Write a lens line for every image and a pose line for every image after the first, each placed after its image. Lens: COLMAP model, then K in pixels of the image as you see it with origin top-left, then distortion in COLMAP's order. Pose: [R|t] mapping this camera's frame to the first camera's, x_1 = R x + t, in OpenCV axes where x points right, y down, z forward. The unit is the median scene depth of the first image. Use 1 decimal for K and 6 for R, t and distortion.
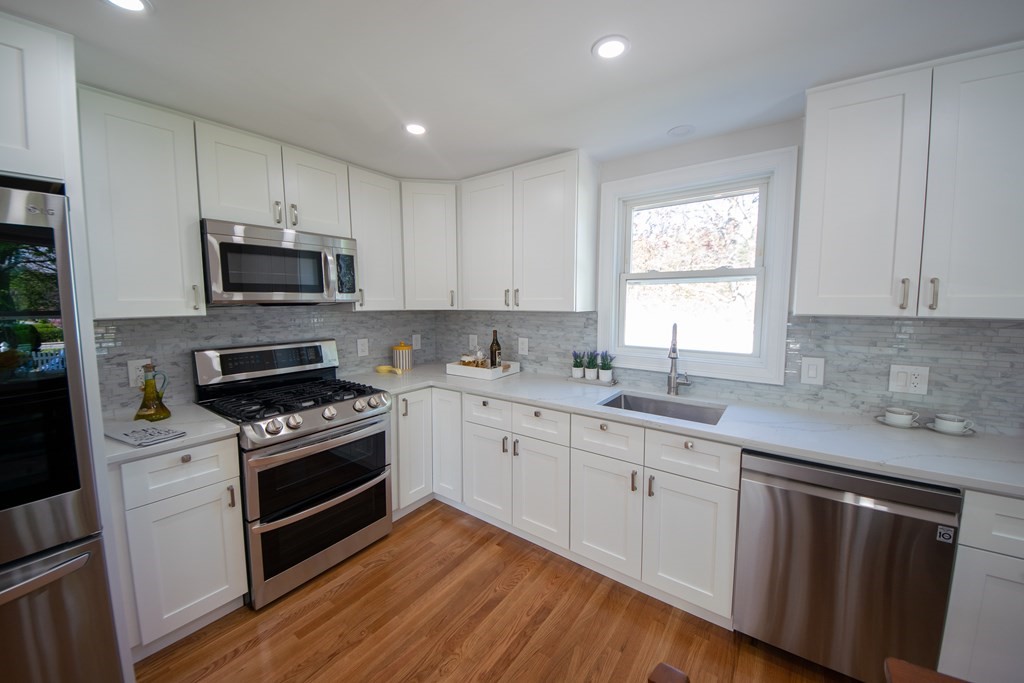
lens RADIAL K [[366.4, 0, 508.4], [0, 366.4, 341.4], [0, 0, 1]] dist [0.005579, -0.009308]
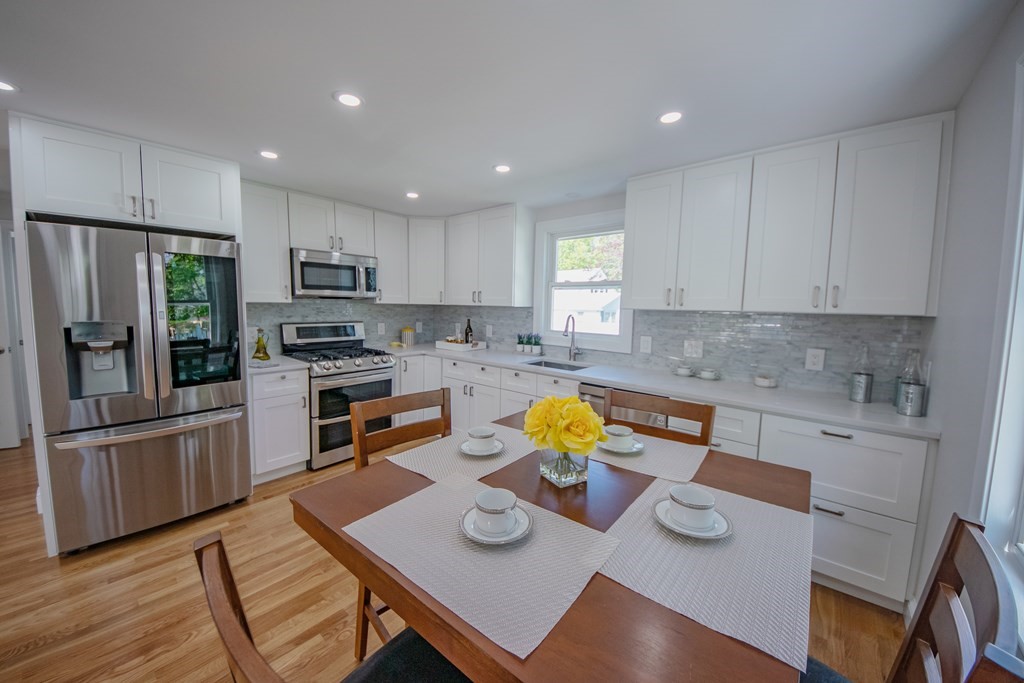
lens RADIAL K [[366.4, 0, 506.1], [0, 366.4, 343.6], [0, 0, 1]] dist [0.005579, -0.009308]
pose [[0.996912, 0.028881, -0.073024, 0.285255], [-0.028906, 0.999582, 0.000715, 0.080678], [0.073014, 0.001398, 0.997330, -0.578025]]
